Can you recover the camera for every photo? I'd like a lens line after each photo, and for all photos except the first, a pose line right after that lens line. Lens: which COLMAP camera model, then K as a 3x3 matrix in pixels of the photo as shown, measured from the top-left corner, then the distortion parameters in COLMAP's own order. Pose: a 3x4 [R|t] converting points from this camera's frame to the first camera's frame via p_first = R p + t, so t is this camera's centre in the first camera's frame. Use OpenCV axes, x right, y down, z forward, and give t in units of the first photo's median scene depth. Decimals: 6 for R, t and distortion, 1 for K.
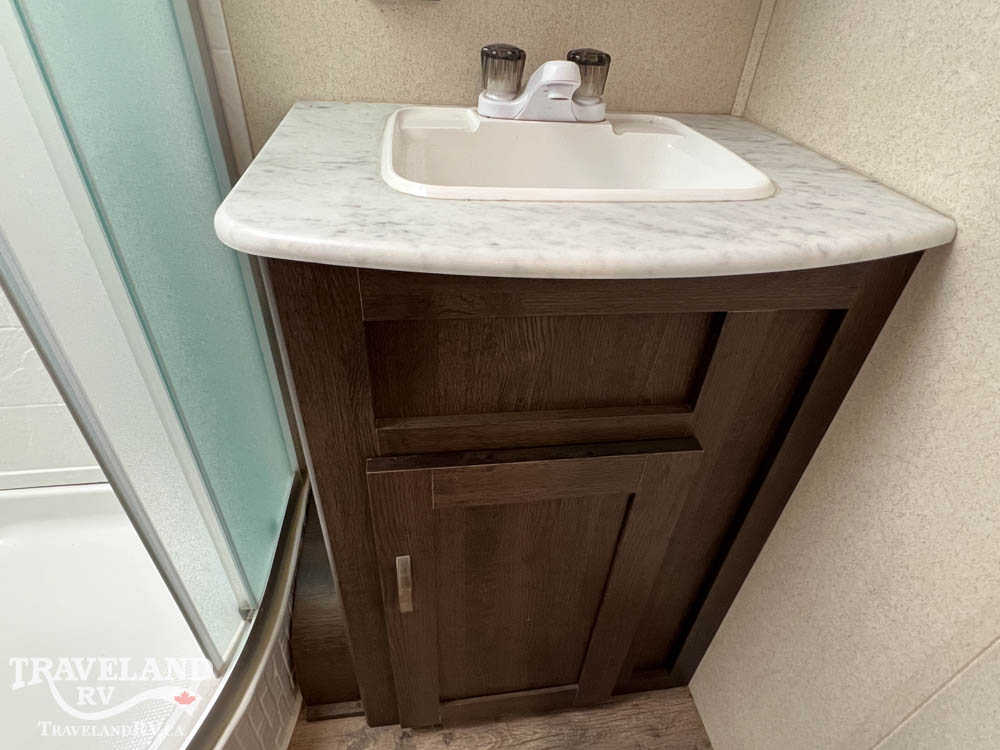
lens RADIAL K [[550.8, 0, 501.7], [0, 550.8, 375.9], [0, 0, 1]] dist [-0.001688, 0.000850]
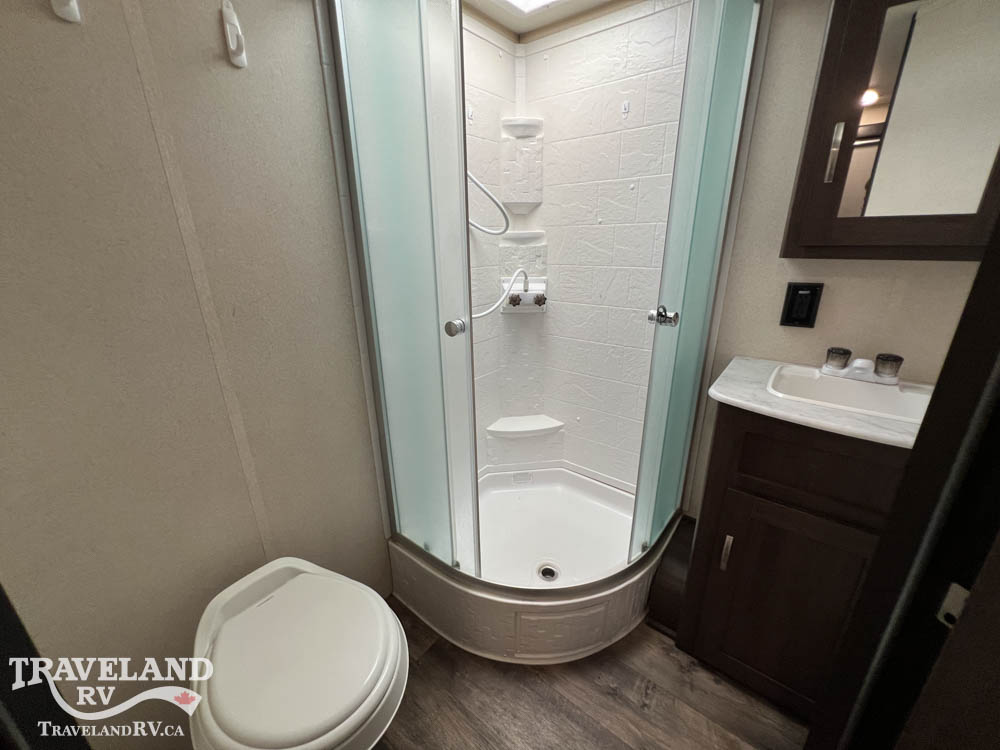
lens RADIAL K [[398.9, 0, 500.3], [0, 398.9, 376.4], [0, 0, 1]] dist [-0.009141, 0.000068]
pose [[0.690182, 0.176008, -0.701905, 0.210405], [-0.396098, 0.903645, -0.162887, 0.370055], [0.605603, 0.390445, 0.693396, -1.028050]]
